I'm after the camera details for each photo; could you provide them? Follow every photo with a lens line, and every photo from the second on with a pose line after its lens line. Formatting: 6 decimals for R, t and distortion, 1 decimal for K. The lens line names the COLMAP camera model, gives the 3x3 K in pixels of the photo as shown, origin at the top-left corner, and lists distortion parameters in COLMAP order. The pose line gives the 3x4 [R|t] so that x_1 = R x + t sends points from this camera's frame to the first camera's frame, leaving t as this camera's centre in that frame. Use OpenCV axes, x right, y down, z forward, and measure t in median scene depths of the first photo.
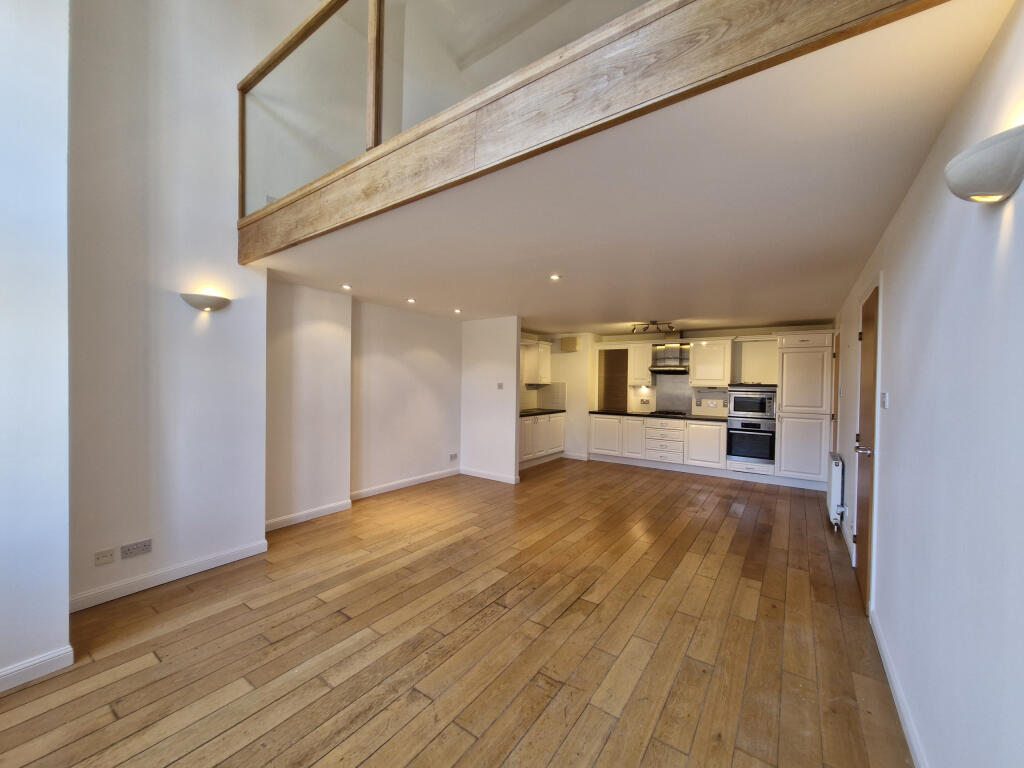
lens RADIAL K [[401.3, 0, 512.6], [0, 401.3, 383.2], [0, 0, 1]] dist [-0.000018, 0.000048]
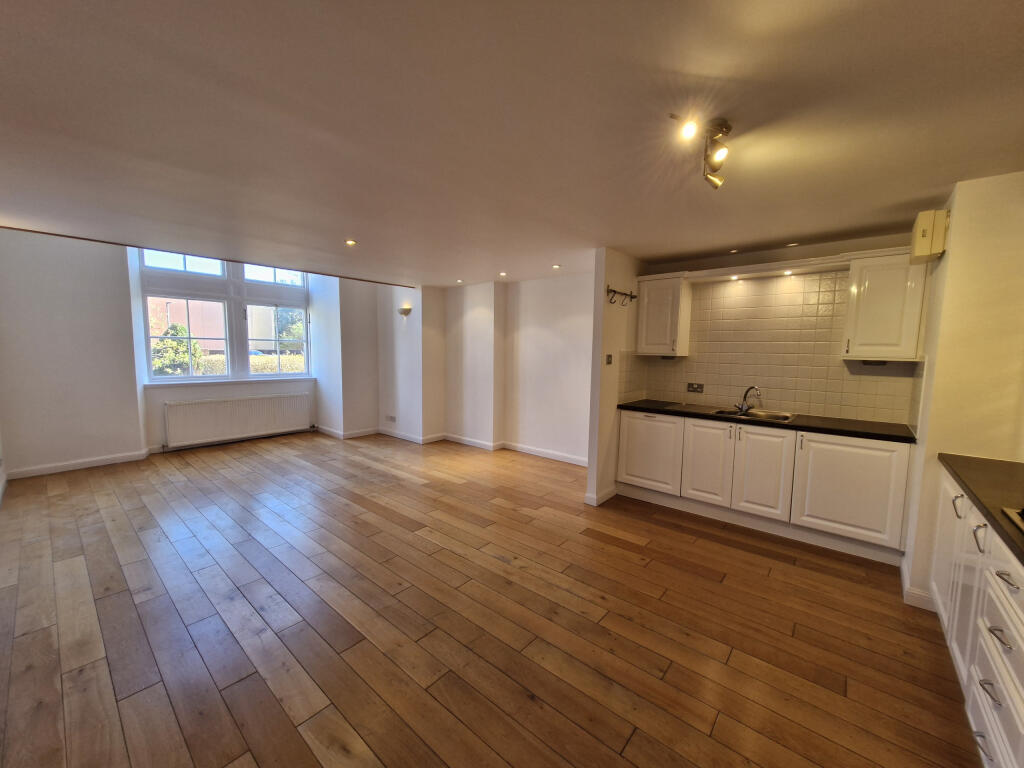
lens RADIAL K [[401.3, 0, 506.8], [0, 401.3, 388.2], [0, 0, 1]] dist [-0.000018, 0.000048]
pose [[-0.095780, 0.083674, -0.991879, 0.875095], [-0.020521, 0.996083, 0.086010, 0.004164], [0.995191, 0.028593, -0.093688, 1.207008]]
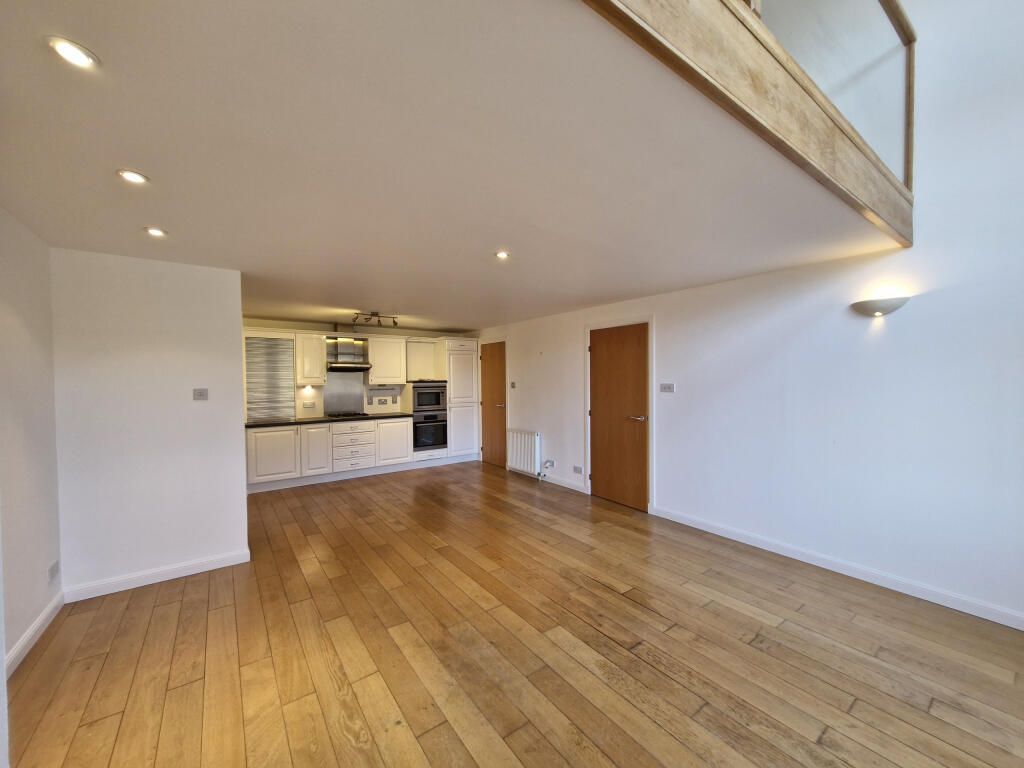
lens RADIAL K [[401.3, 0, 509.8], [0, 401.3, 385.2], [0, 0, 1]] dist [-0.000018, 0.000048]
pose [[0.320329, -0.032271, 0.946757, -0.546607], [0.018011, 0.999446, 0.027973, -0.017319], [-0.947135, 0.008091, 0.320733, 0.589787]]
